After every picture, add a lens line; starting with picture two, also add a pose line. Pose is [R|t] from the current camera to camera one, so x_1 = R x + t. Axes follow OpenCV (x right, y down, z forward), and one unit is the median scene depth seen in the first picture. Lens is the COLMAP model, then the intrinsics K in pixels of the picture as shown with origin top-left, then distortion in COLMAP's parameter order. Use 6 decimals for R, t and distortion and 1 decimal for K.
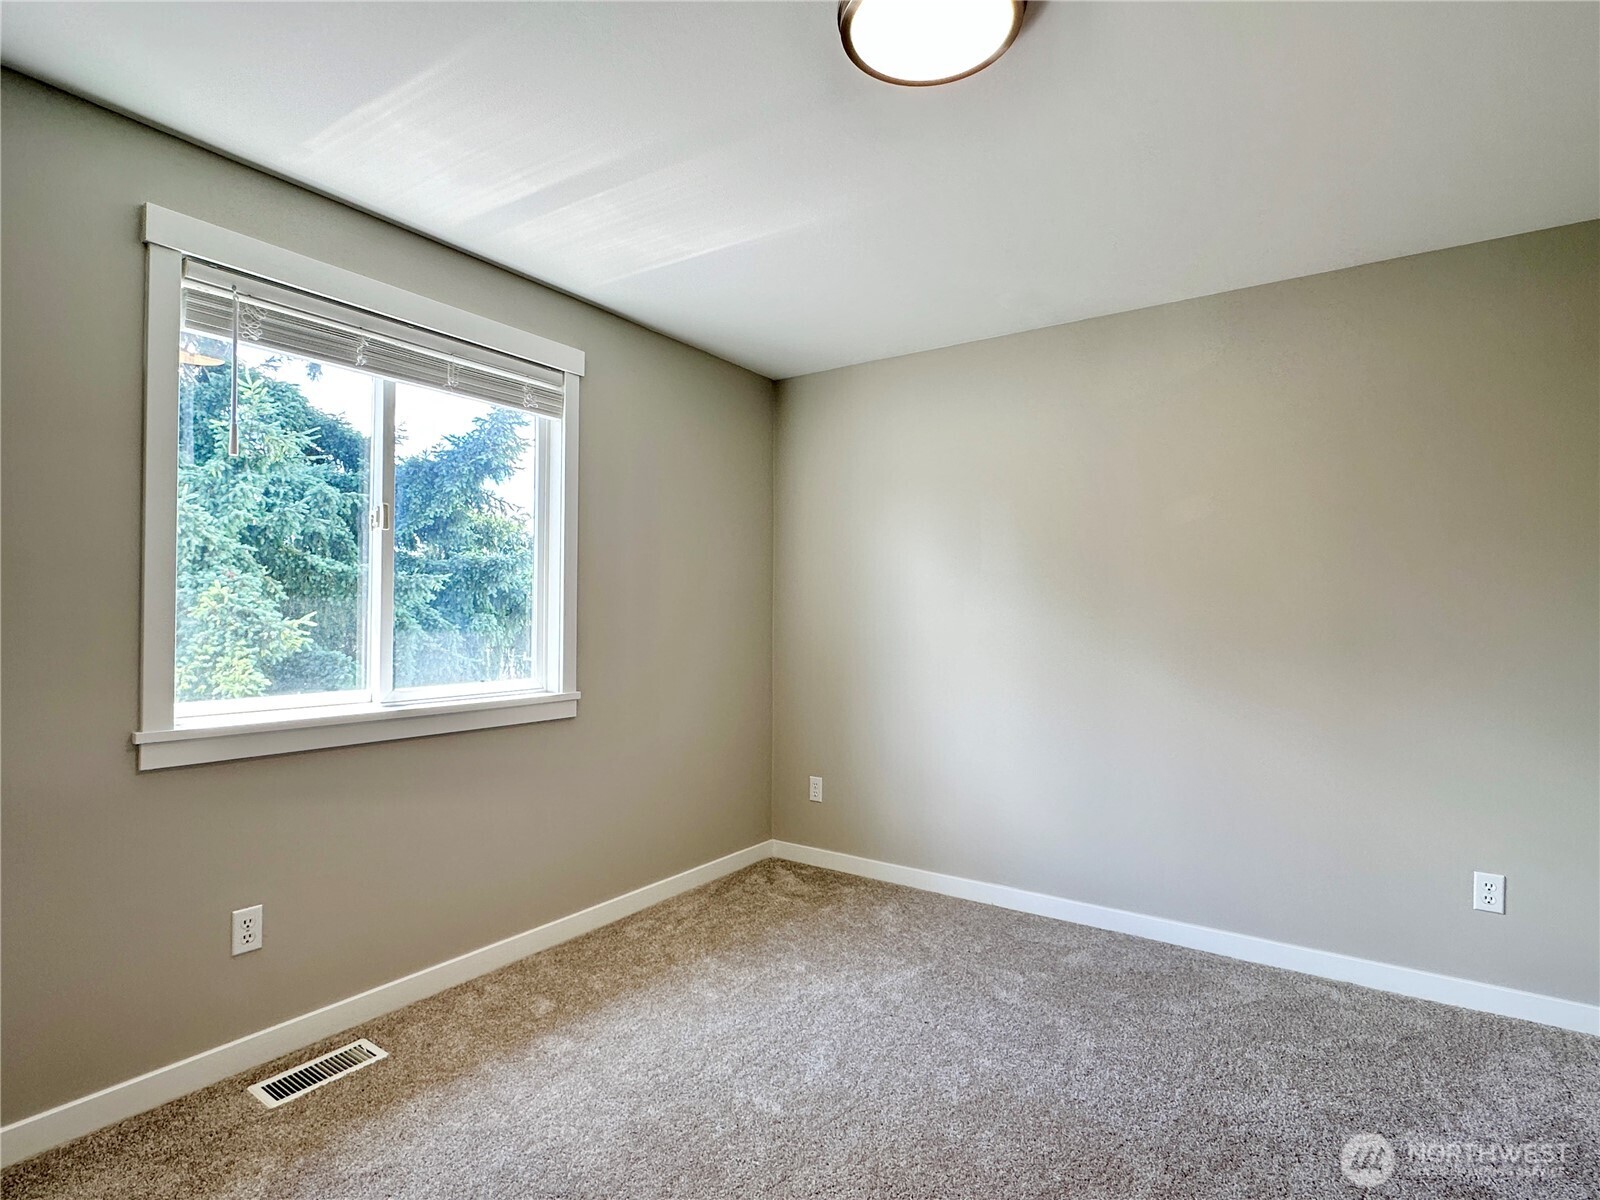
lens RADIAL K [[827.5, 0, 794.6], [0, 827.5, 601.1], [0, 0, 1]] dist [0.019082, 0.000281]
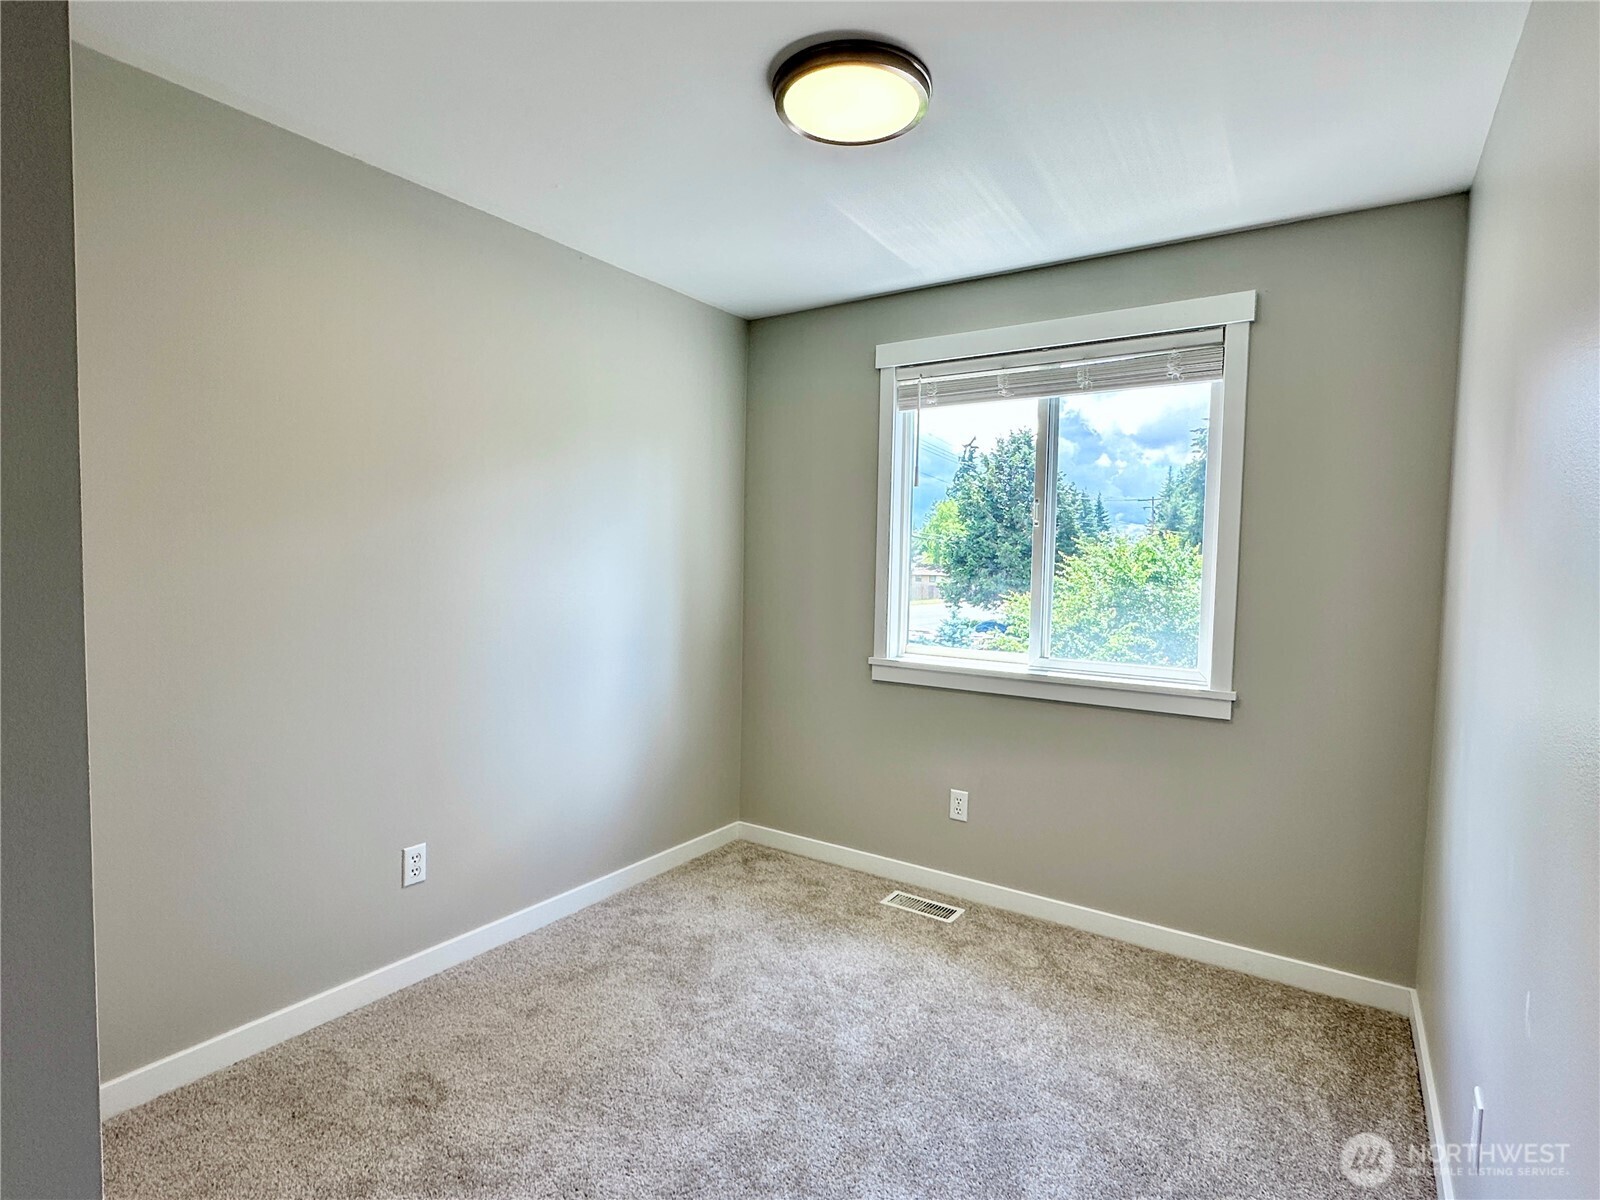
lens RADIAL K [[827.5, 0, 794.6], [0, 827.5, 601.1], [0, 0, 1]] dist [0.019082, 0.000281]
pose [[0.019566, 0.045855, -0.998756, 0.781605], [-0.001561, 0.998948, 0.045833, -0.031632], [0.999807, 0.000662, 0.019617, 0.685448]]
